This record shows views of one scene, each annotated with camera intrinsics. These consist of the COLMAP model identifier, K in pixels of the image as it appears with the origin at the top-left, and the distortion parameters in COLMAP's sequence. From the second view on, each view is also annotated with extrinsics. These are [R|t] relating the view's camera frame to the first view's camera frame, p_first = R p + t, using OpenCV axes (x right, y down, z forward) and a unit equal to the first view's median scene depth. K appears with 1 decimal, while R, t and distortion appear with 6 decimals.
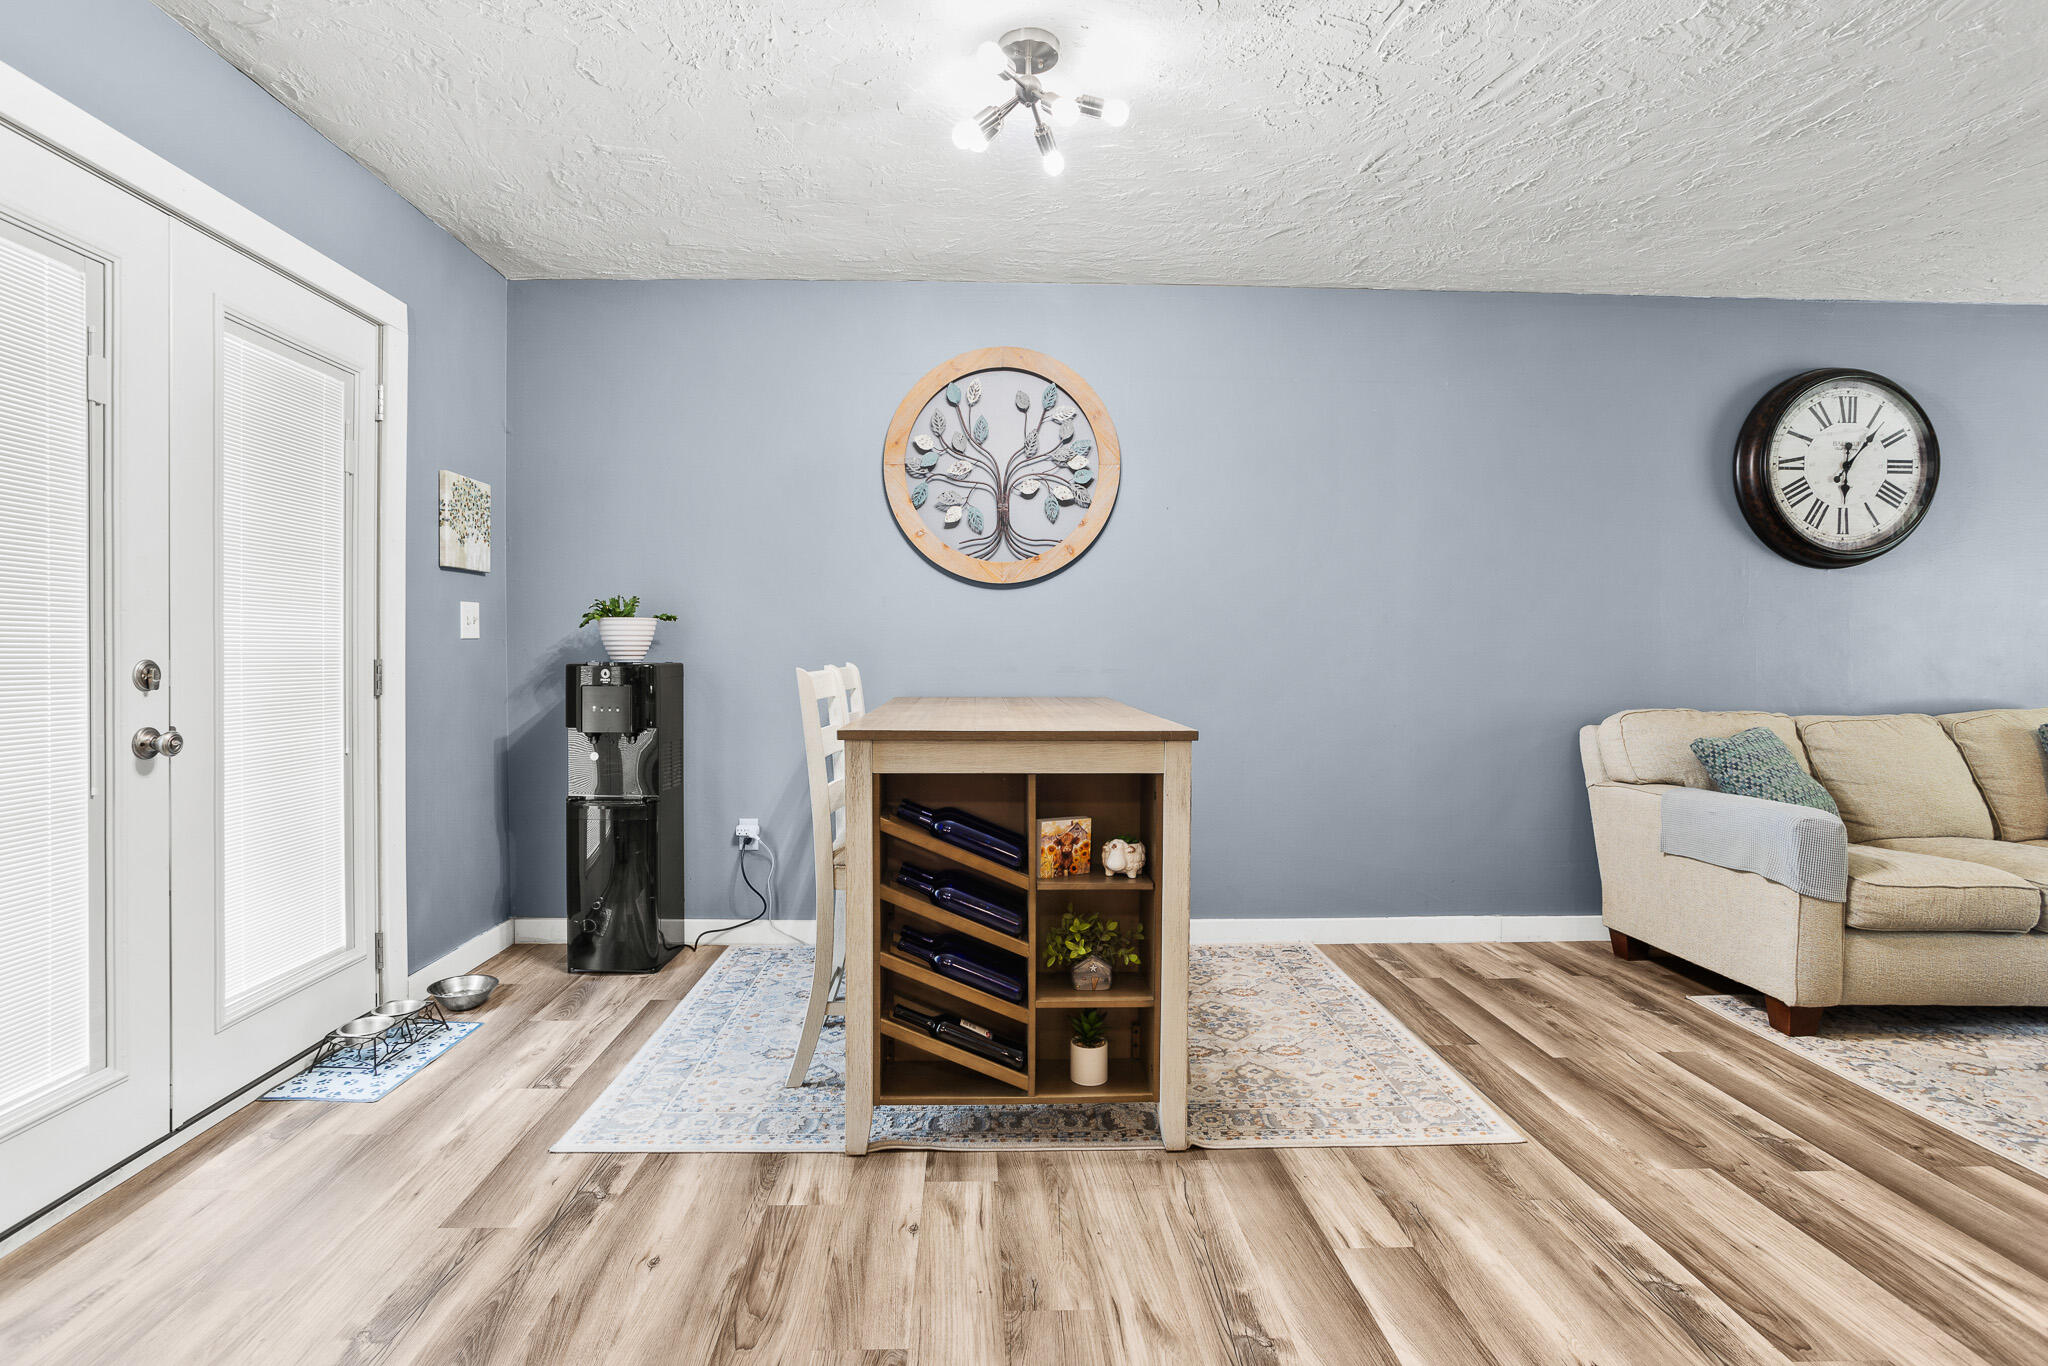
lens RADIAL K [[1003.8, 0, 1017.9], [0, 1003.8, 659.9], [0, 0, 1]] dist [-0.060357, 0.038909]
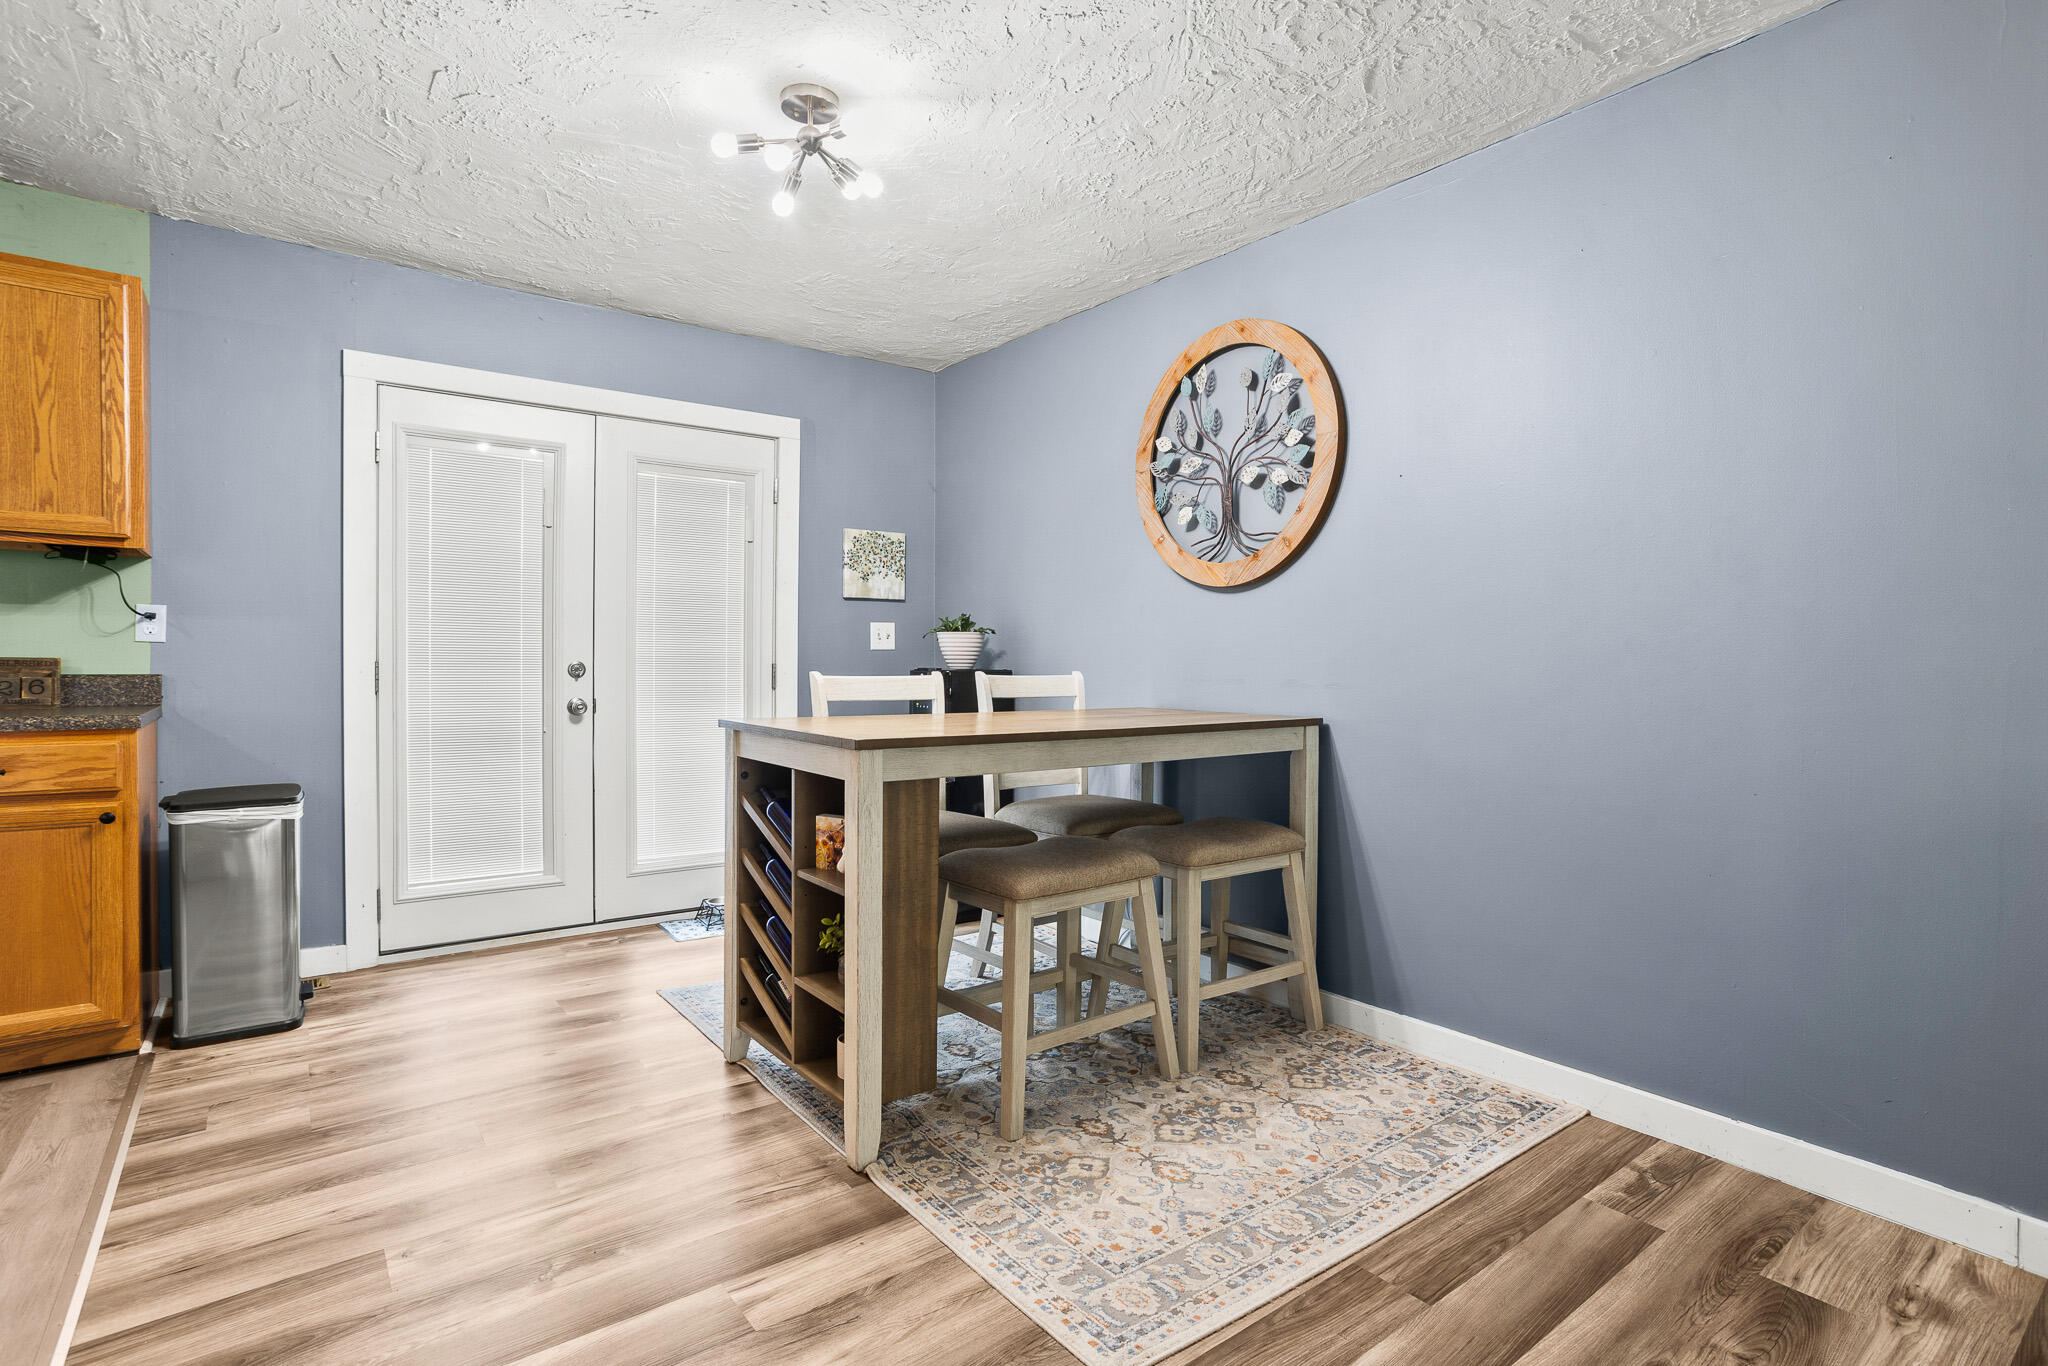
lens RADIAL K [[997.1, 0, 1024.6], [0, 997.1, 680.2], [0, 0, 1]] dist [-0.058606, 0.034624]
pose [[0.579968, 0.019363, -0.814409, 0.729096], [-0.014243, 0.999806, 0.013628, -0.001164], [0.814515, 0.003696, 0.580131, 0.402567]]
